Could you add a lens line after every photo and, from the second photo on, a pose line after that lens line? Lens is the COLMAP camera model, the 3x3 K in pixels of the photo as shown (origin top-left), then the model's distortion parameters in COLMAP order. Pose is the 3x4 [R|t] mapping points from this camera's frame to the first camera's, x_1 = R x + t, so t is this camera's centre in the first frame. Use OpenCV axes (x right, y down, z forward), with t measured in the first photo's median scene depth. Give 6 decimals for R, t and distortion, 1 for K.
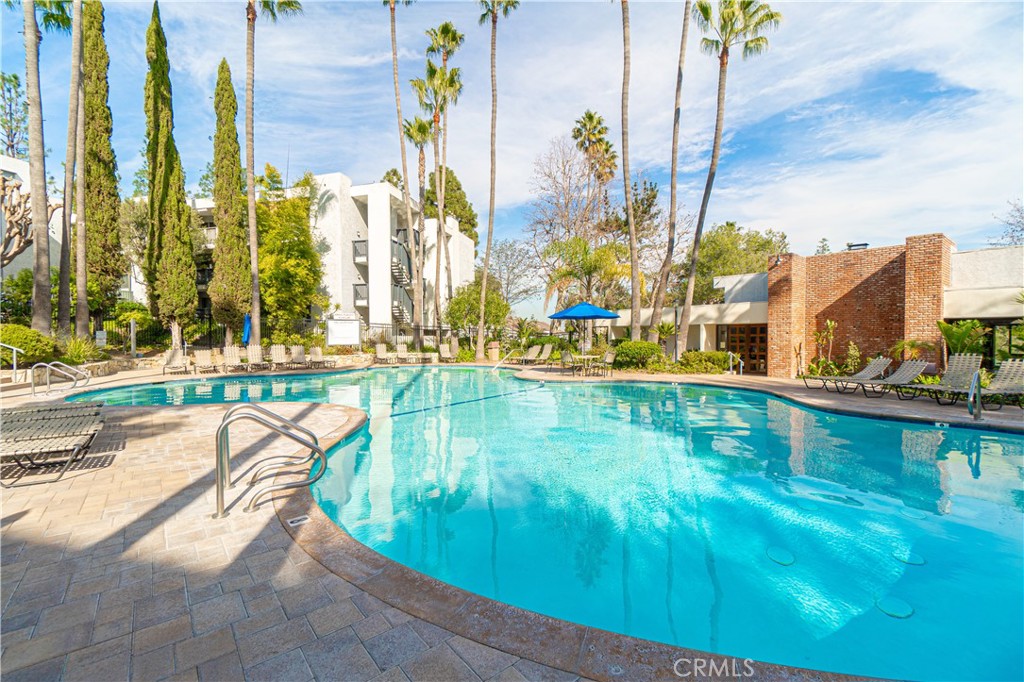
lens RADIAL K [[448.4, 0, 512.0], [0, 448.4, 341.0], [0, 0, 1]] dist [-0.000799, -0.000115]
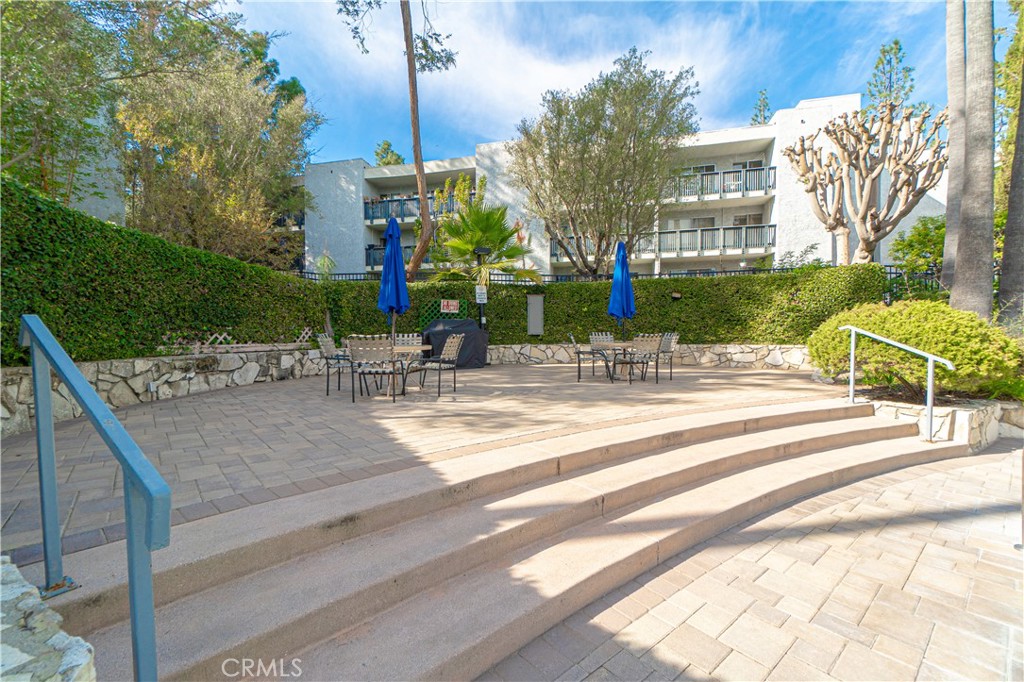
lens RADIAL K [[424.6, 0, 494.2], [0, 424.6, 349.8], [0, 0, 1]] dist [-0.000617, -0.000347]
pose [[-0.002190, 0.035432, -0.999370, -0.426205], [-0.004071, 0.999363, 0.035441, -0.000994], [0.999989, 0.004146, -0.002044, 0.355476]]
